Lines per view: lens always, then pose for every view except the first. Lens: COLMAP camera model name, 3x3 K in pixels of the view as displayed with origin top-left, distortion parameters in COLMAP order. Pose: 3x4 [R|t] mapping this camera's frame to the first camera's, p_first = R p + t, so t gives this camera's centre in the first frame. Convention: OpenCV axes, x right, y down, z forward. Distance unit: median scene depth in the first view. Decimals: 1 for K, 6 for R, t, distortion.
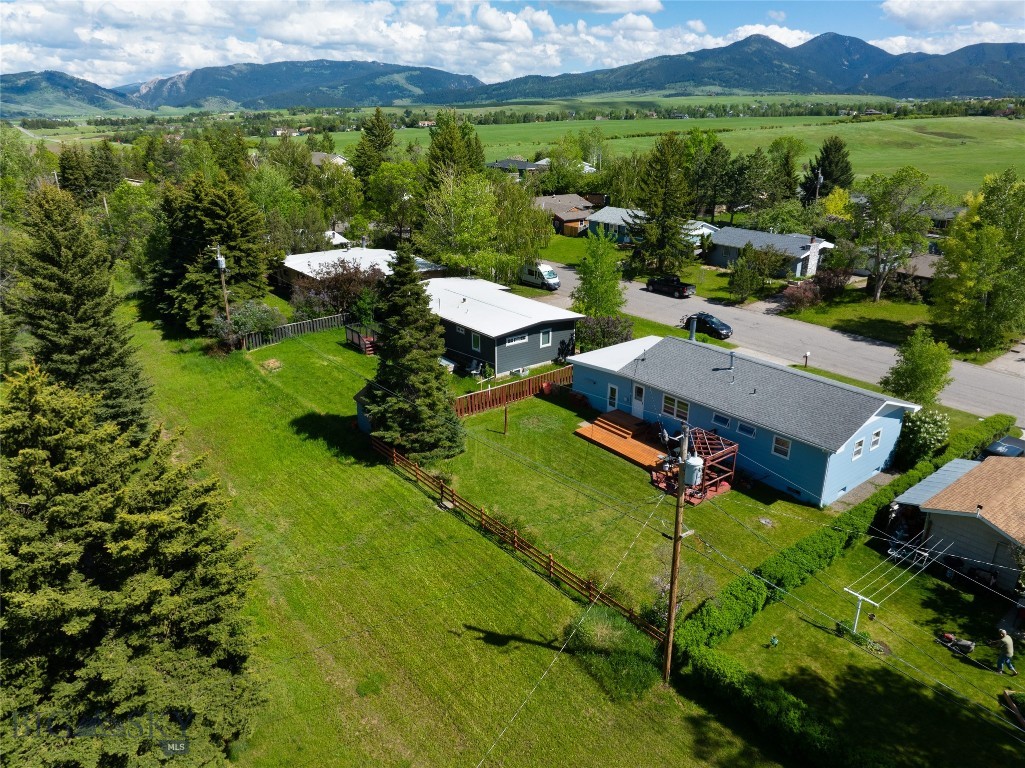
lens RADIAL K [[725.0, 0, 512.5], [0, 725.0, 384.0], [0, 0, 1]] dist [-0.010531, -0.000506]
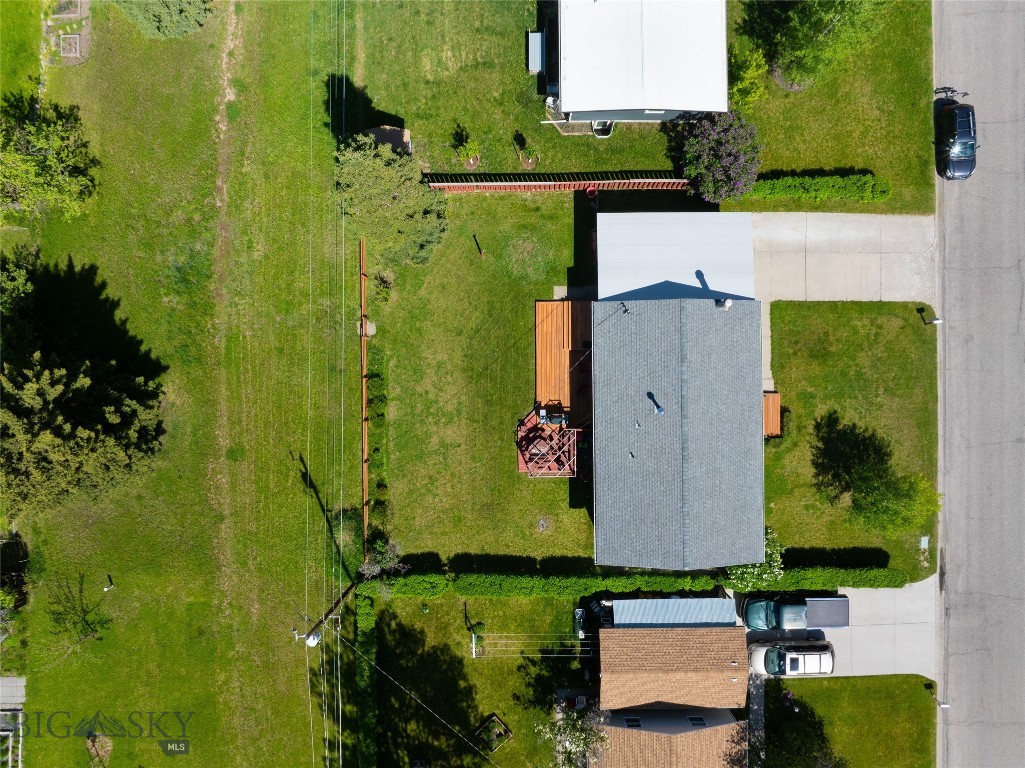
lens RADIAL K [[725.0, 0, 512.5], [0, 725.0, 384.0], [0, 0, 1]] dist [-0.010531, -0.000506]
pose [[0.790682, 0.612208, 0.004919, 0.185598], [-0.219045, 0.275381, 0.936047, -1.226884], [0.571701, -0.741193, 0.351840, 0.847869]]
